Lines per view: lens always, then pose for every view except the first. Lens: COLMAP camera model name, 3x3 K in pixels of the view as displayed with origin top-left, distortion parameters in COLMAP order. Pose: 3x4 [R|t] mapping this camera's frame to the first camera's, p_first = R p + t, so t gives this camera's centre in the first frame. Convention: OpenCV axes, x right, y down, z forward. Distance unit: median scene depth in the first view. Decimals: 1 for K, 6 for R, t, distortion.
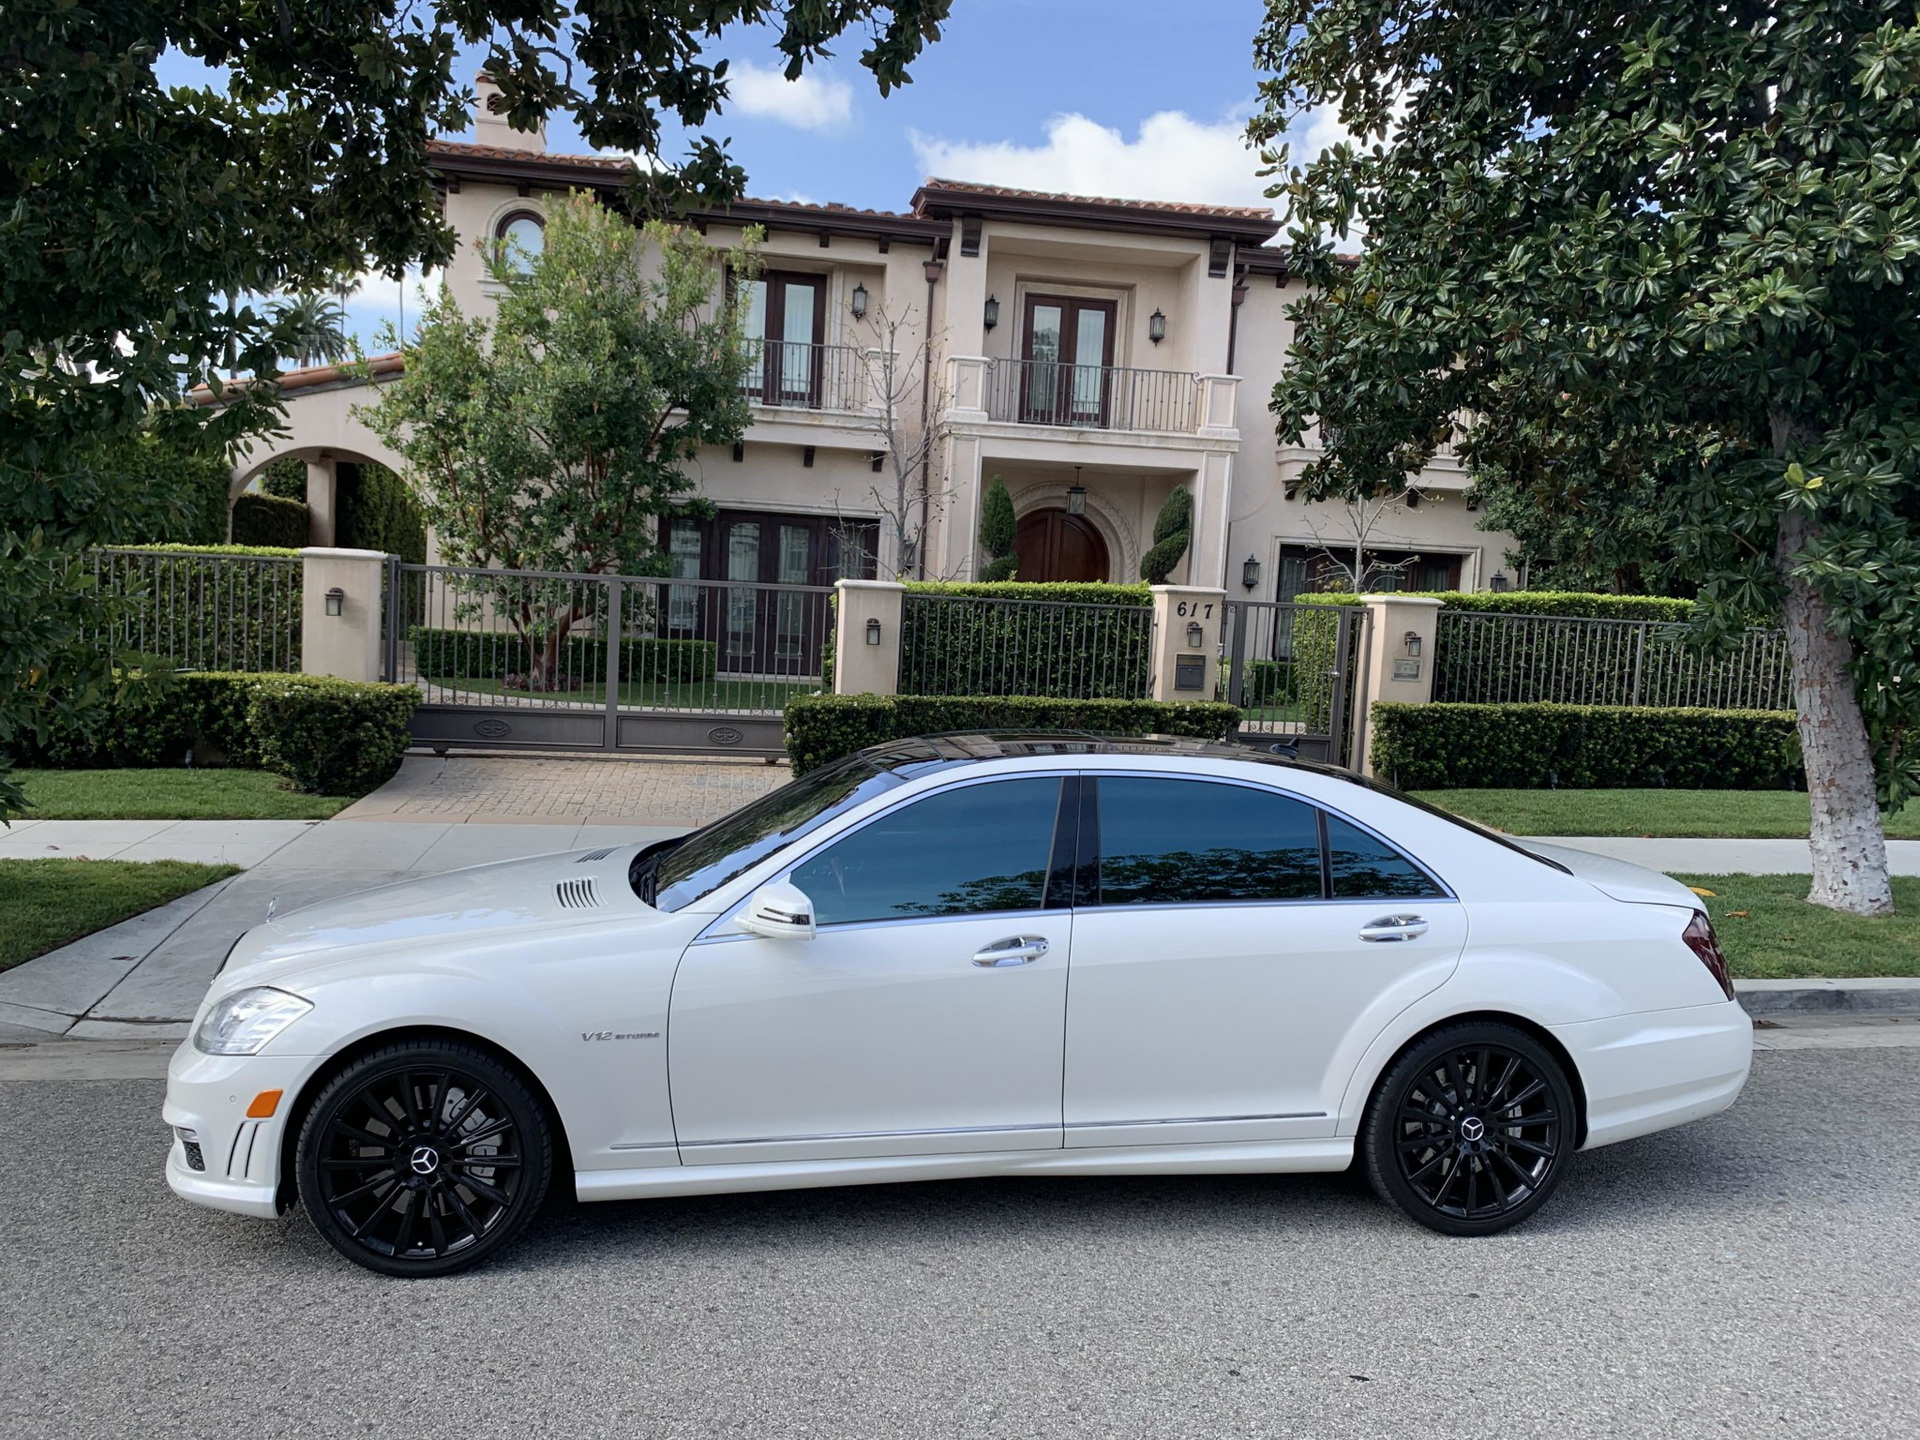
lens RADIAL K [[1461.3, 0, 944.6], [0, 1461.3, 705.3], [0, 0, 1]] dist [0.033716, -0.033886]
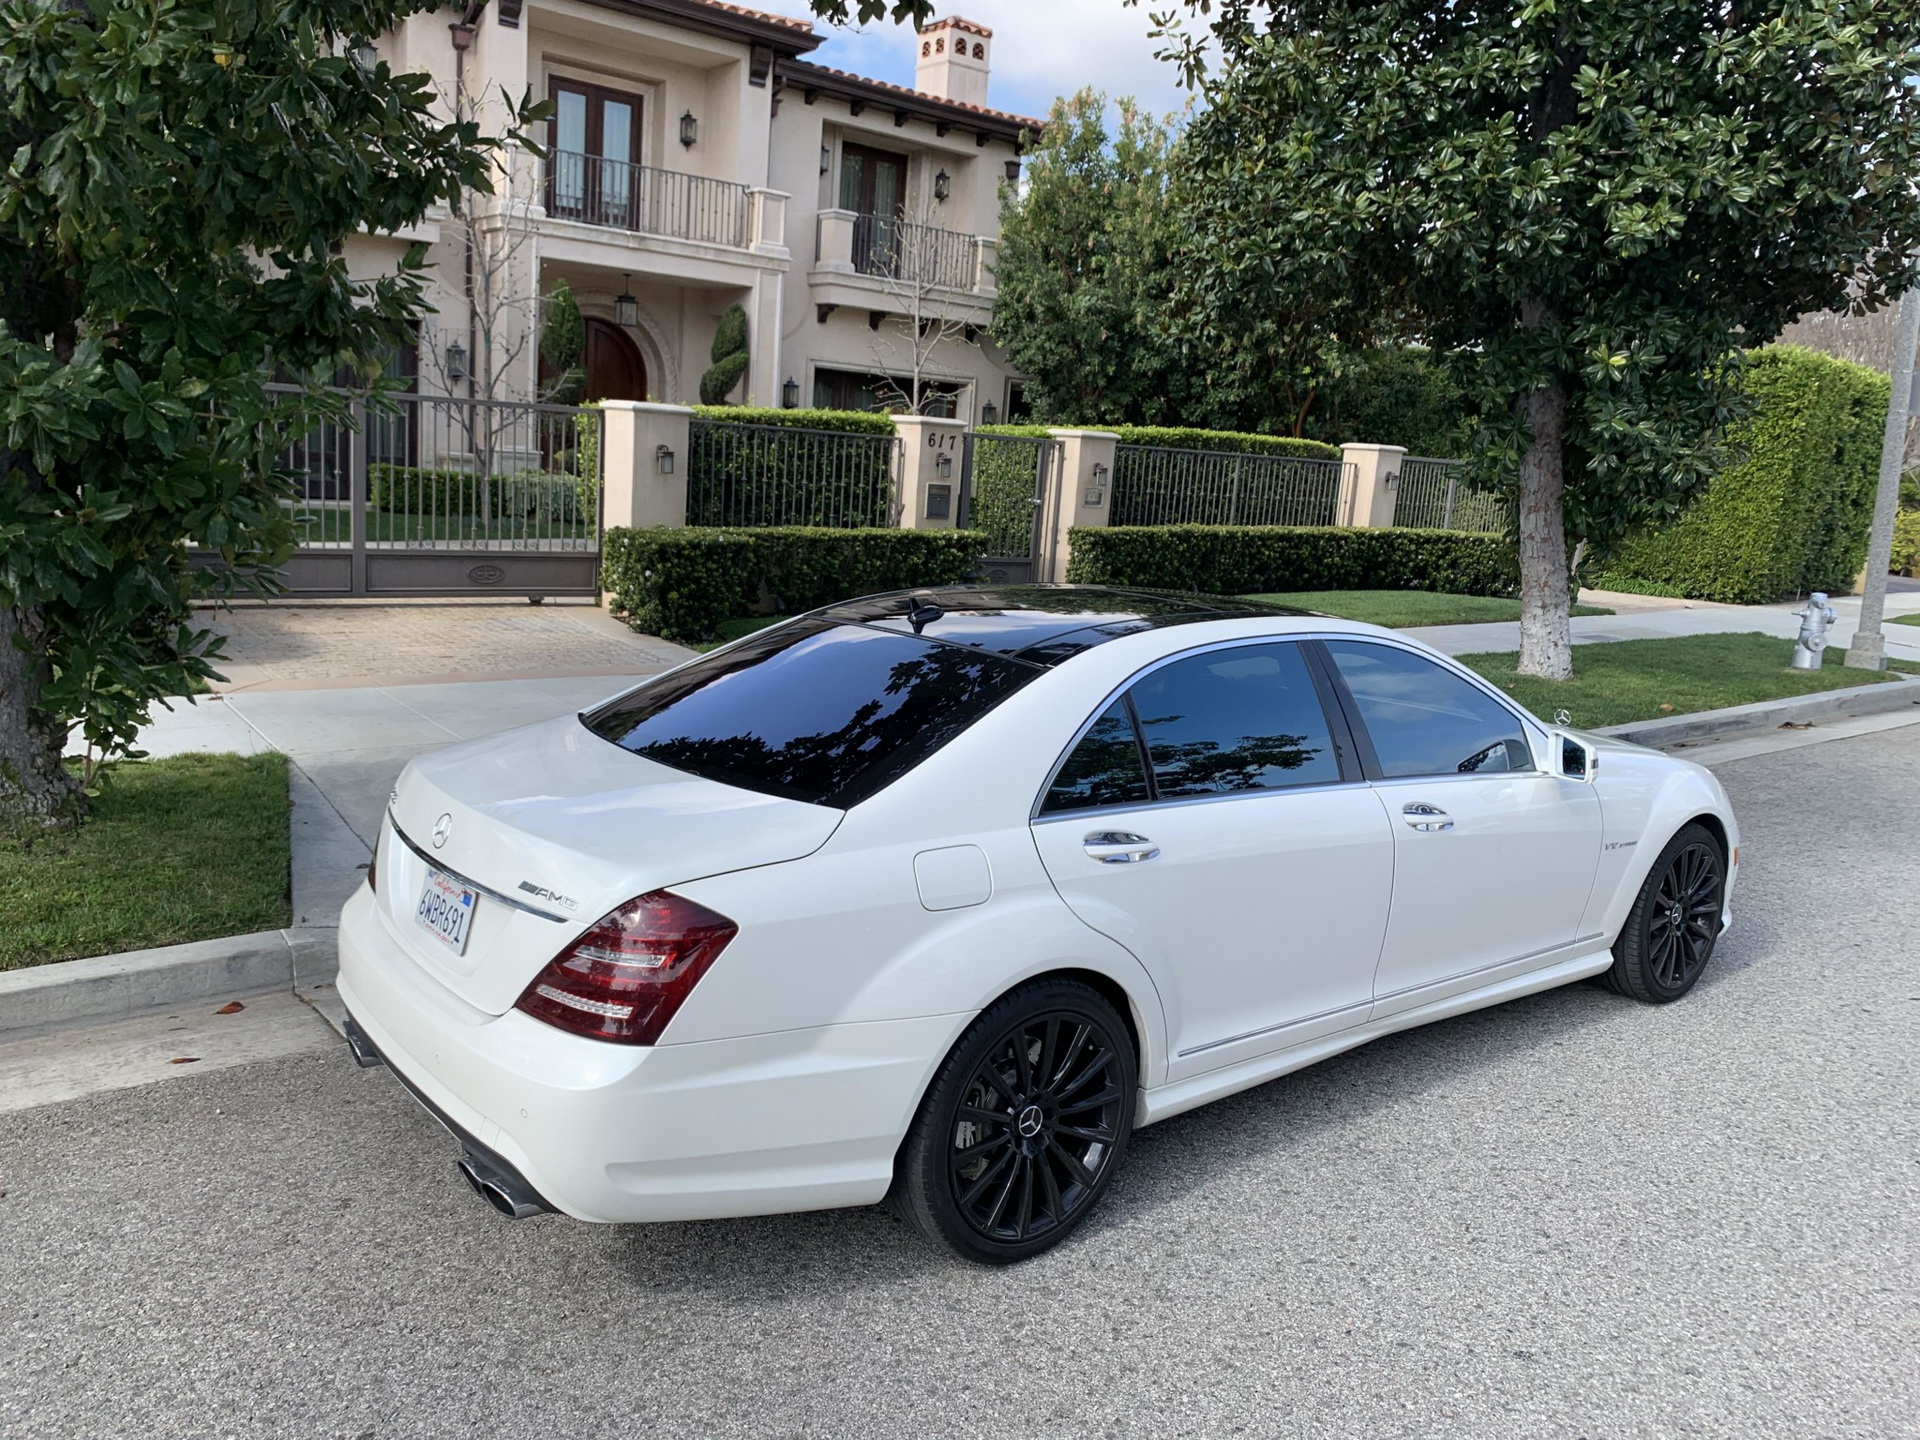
lens RADIAL K [[1461.3, 0, 957.6], [0, 1461.3, 725.3], [0, 0, 1]] dist [0.033716, -0.033886]
pose [[0.870242, -0.082251, 0.485709, -0.348632], [0.013461, 0.989565, 0.143456, -0.013095], [-0.492441, -0.118304, 0.862268, 0.059447]]
